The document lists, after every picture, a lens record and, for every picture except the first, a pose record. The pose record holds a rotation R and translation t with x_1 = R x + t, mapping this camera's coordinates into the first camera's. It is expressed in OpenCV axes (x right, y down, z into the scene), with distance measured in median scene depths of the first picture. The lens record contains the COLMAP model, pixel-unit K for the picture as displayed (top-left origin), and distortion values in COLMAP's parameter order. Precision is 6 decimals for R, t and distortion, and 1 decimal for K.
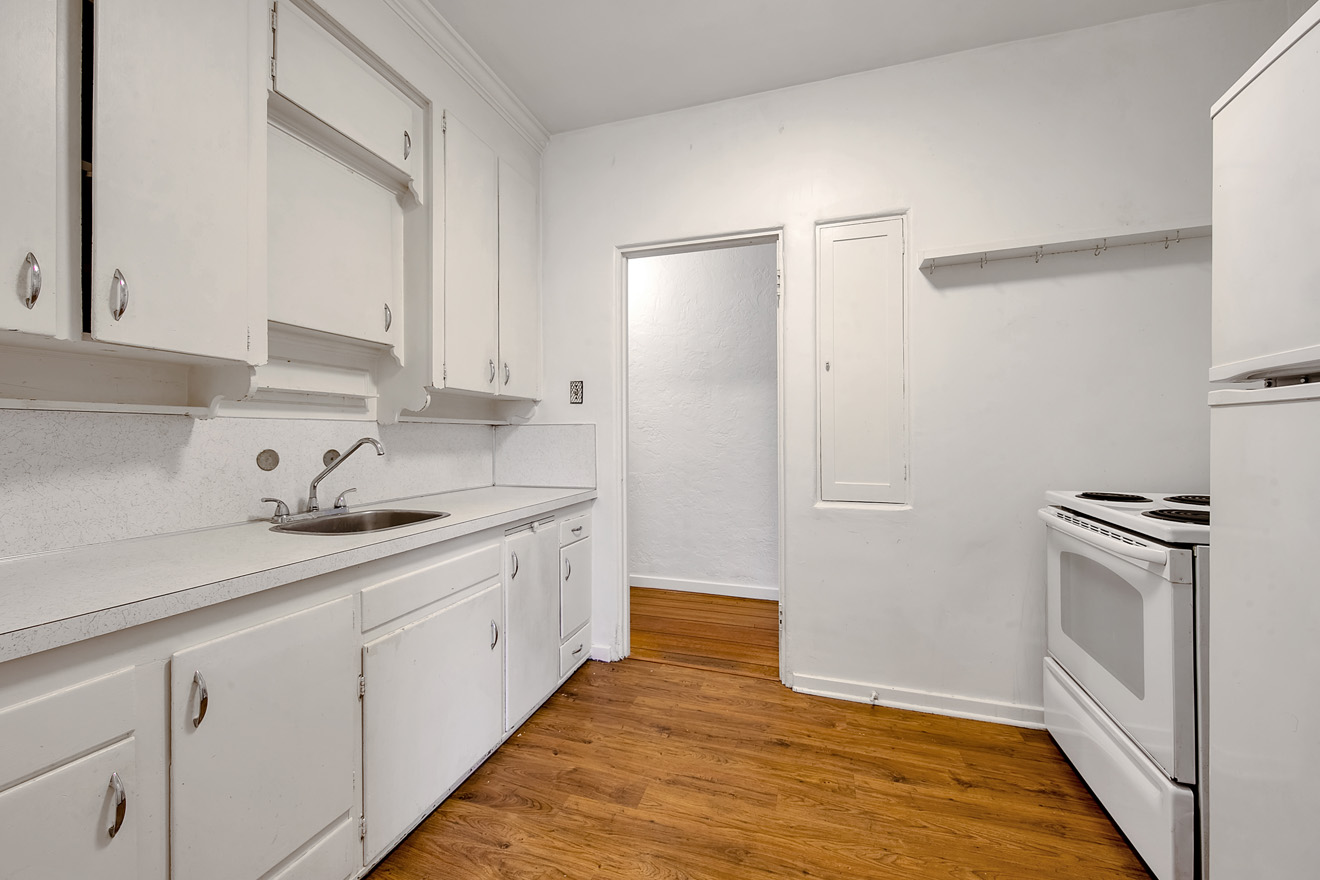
lens RADIAL K [[501.9, 0, 656.5], [0, 501.9, 433.9], [0, 0, 1]] dist [0.003122, 0.000270]
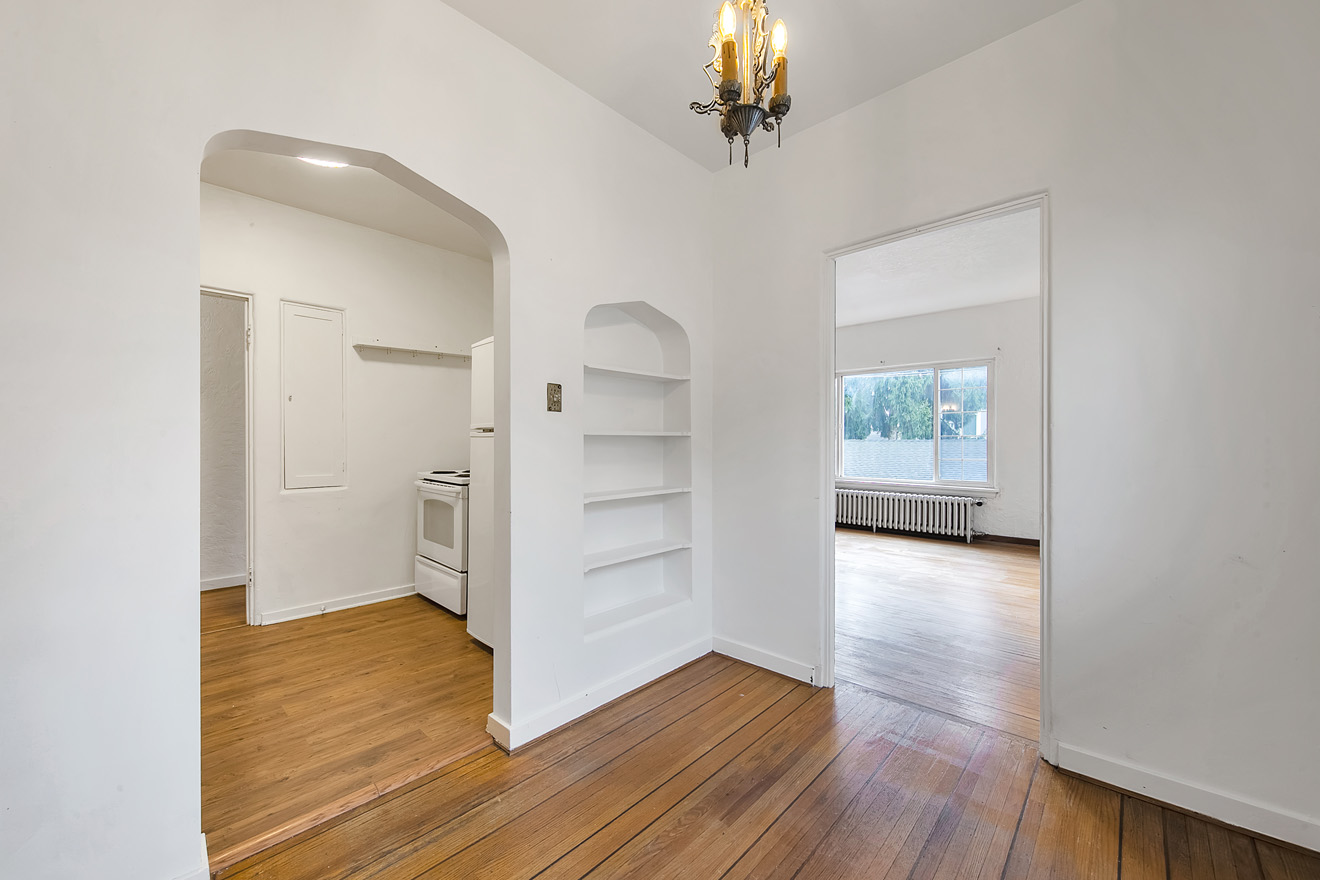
lens RADIAL K [[501.9, 0, 655.2], [0, 501.9, 438.0], [0, 0, 1]] dist [0.003122, 0.000270]
pose [[0.417938, 0.002185, 0.908473, -0.638191], [-0.005191, 0.999987, -0.000017, -0.027101], [-0.908461, -0.004709, 0.417944, -0.687628]]
